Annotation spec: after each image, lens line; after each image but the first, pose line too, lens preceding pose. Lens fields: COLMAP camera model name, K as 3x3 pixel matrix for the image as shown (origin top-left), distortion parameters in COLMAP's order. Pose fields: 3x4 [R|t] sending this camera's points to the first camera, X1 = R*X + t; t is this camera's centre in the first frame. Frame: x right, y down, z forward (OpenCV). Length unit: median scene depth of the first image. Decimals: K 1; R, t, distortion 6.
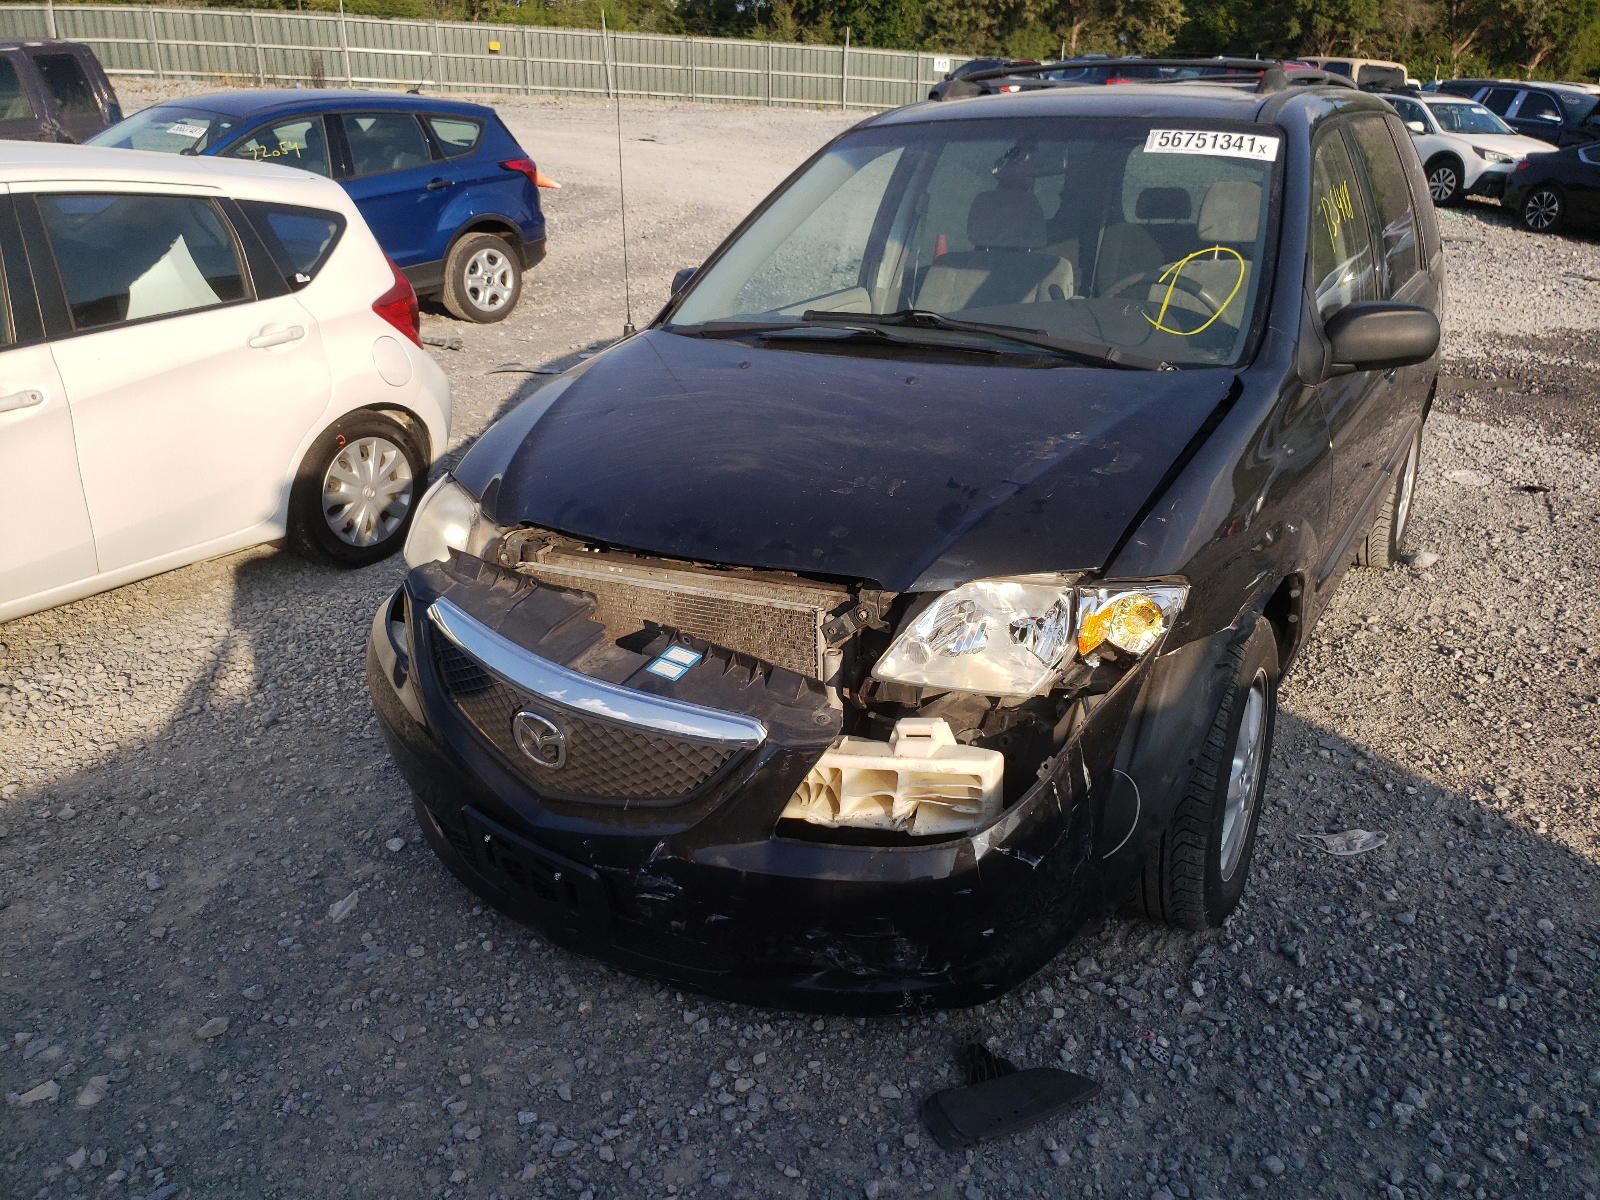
lens RADIAL K [[1413.7, 0, 800.0], [0, 1413.7, 600.0], [0, 0, 1]] dist [-0.006450, 0.053036]
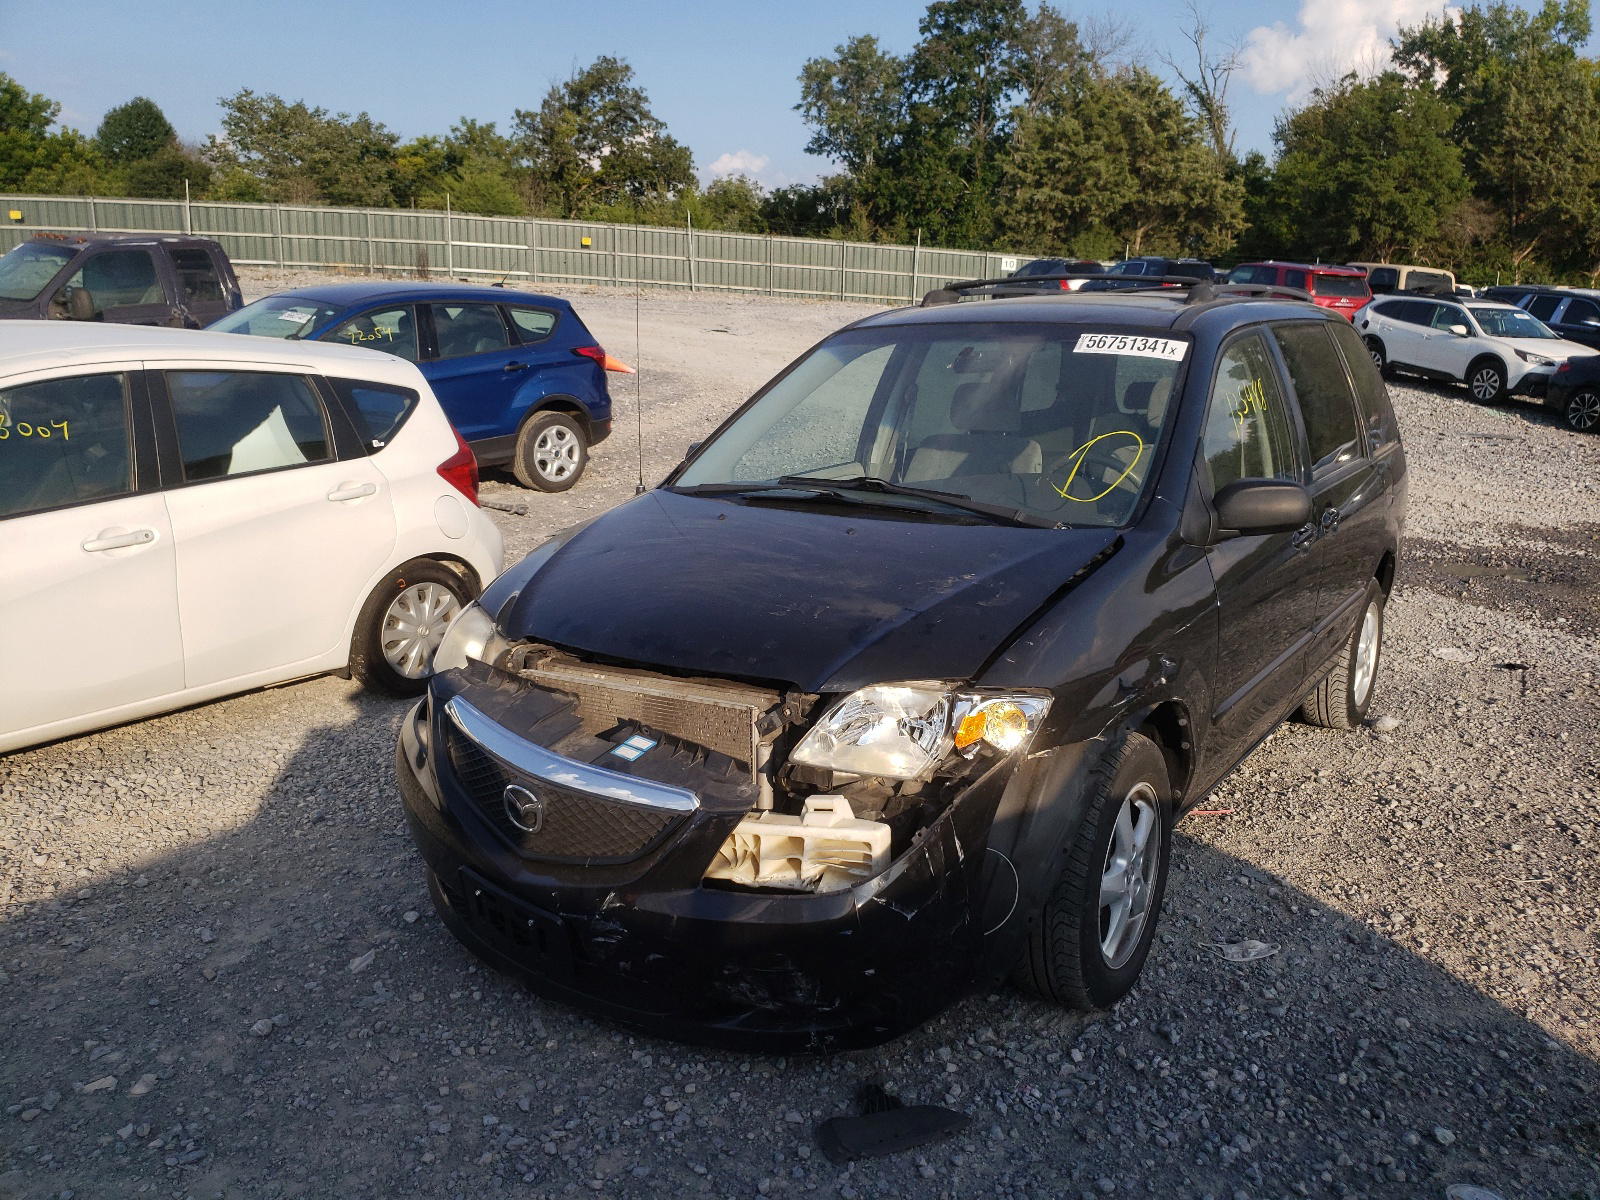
lens RADIAL K [[1480.8, 0, 800.0], [0, 1480.8, 600.0], [0, 0, 1]] dist [0.011435, 0.001224]
pose [[0.997208, 0.028334, -0.069093, 0.111321], [-0.037255, 0.990622, -0.131455, 0.064124], [0.064720, 0.133662, 0.988911, -0.224134]]
